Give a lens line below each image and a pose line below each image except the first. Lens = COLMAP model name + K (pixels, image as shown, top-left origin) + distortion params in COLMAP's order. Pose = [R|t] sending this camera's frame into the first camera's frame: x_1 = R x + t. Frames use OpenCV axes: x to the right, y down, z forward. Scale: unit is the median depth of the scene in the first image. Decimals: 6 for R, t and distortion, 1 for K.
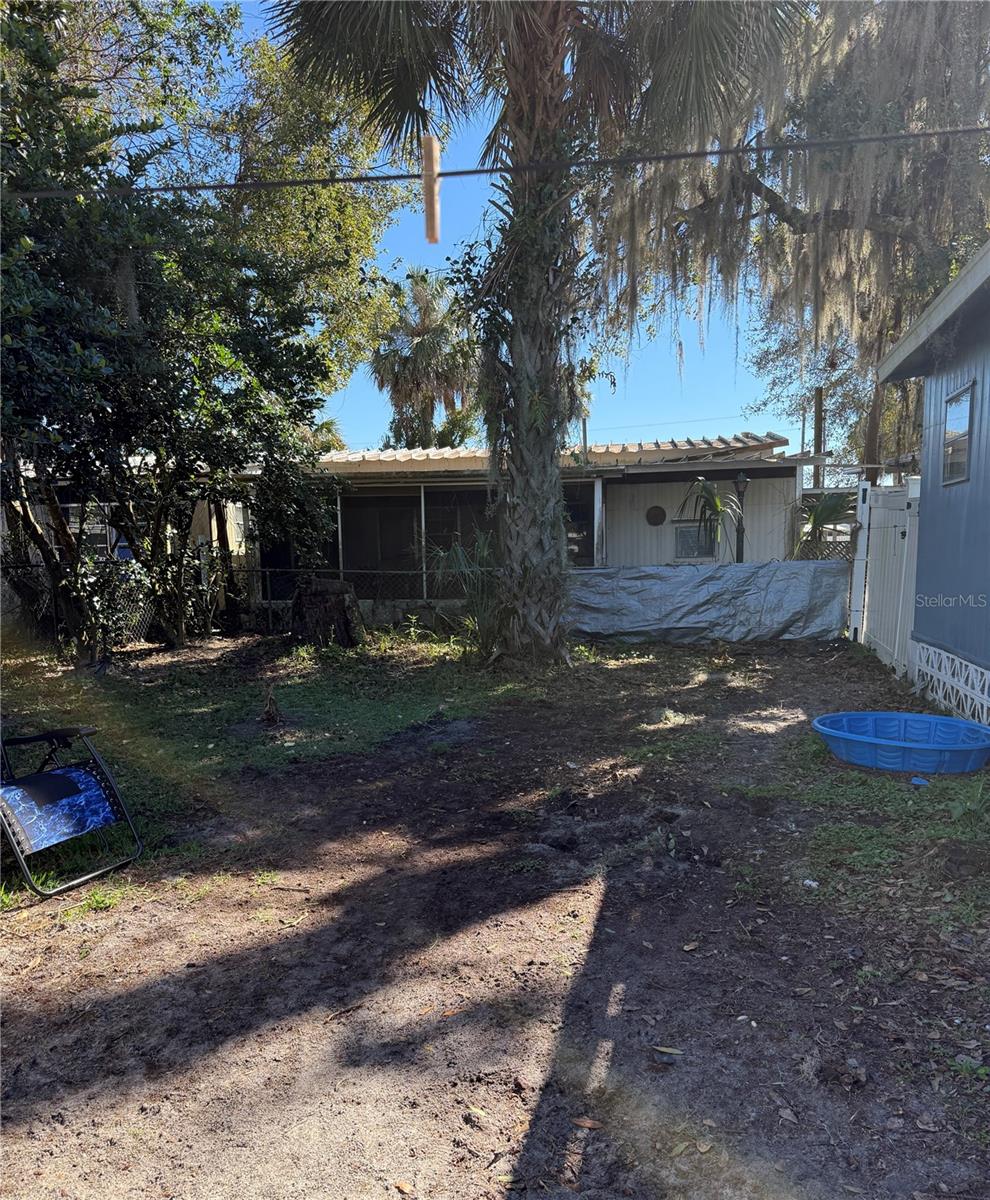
lens RADIAL K [[919.2, 0, 495.0], [0, 919.2, 600.0], [0, 0, 1]] dist [0.002660, 0.001674]
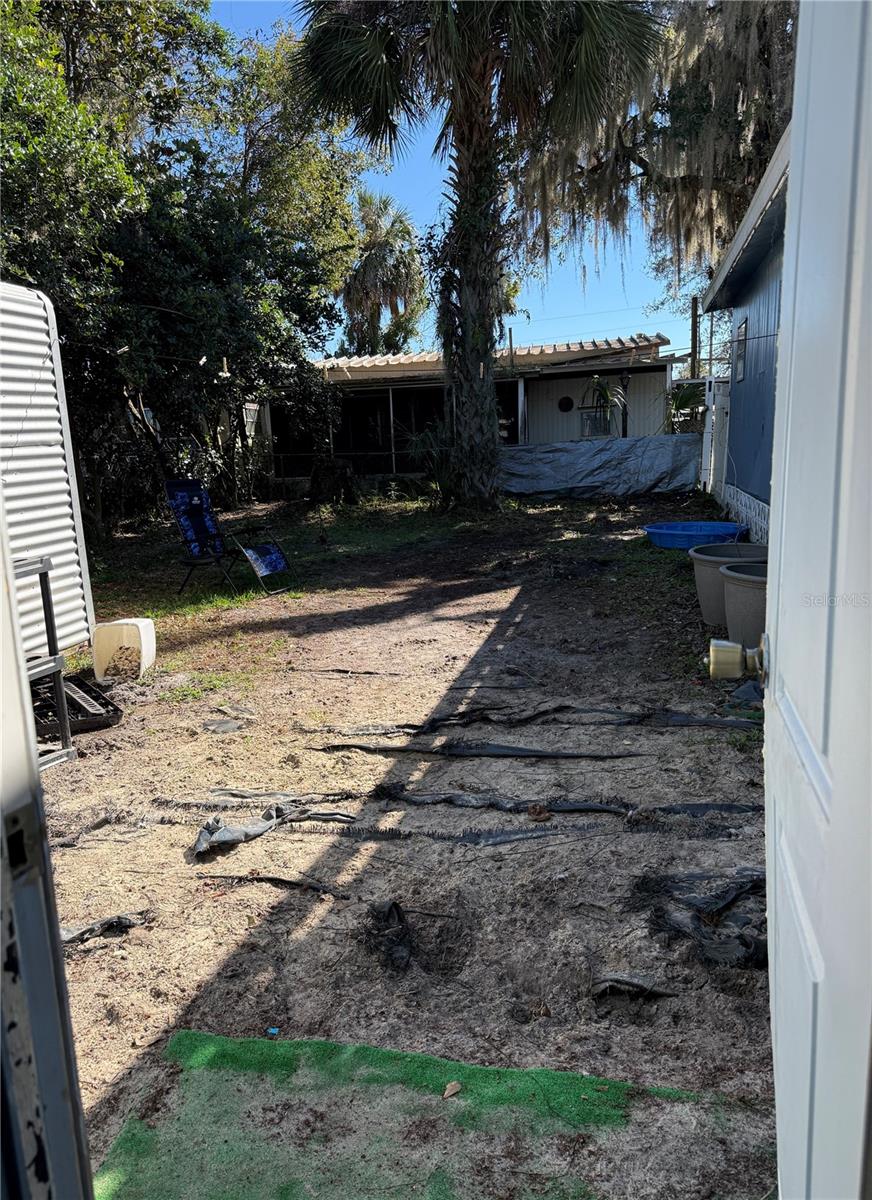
lens RADIAL K [[844.7, 0, 408.0], [0, 844.7, 603.7], [0, 0, 1]] dist [-0.002040, -0.001990]
pose [[0.999124, -0.028041, -0.031051, -0.027021], [0.032102, 0.989753, 0.139135, 0.019766], [0.026832, -0.140010, 0.989787, -0.310199]]
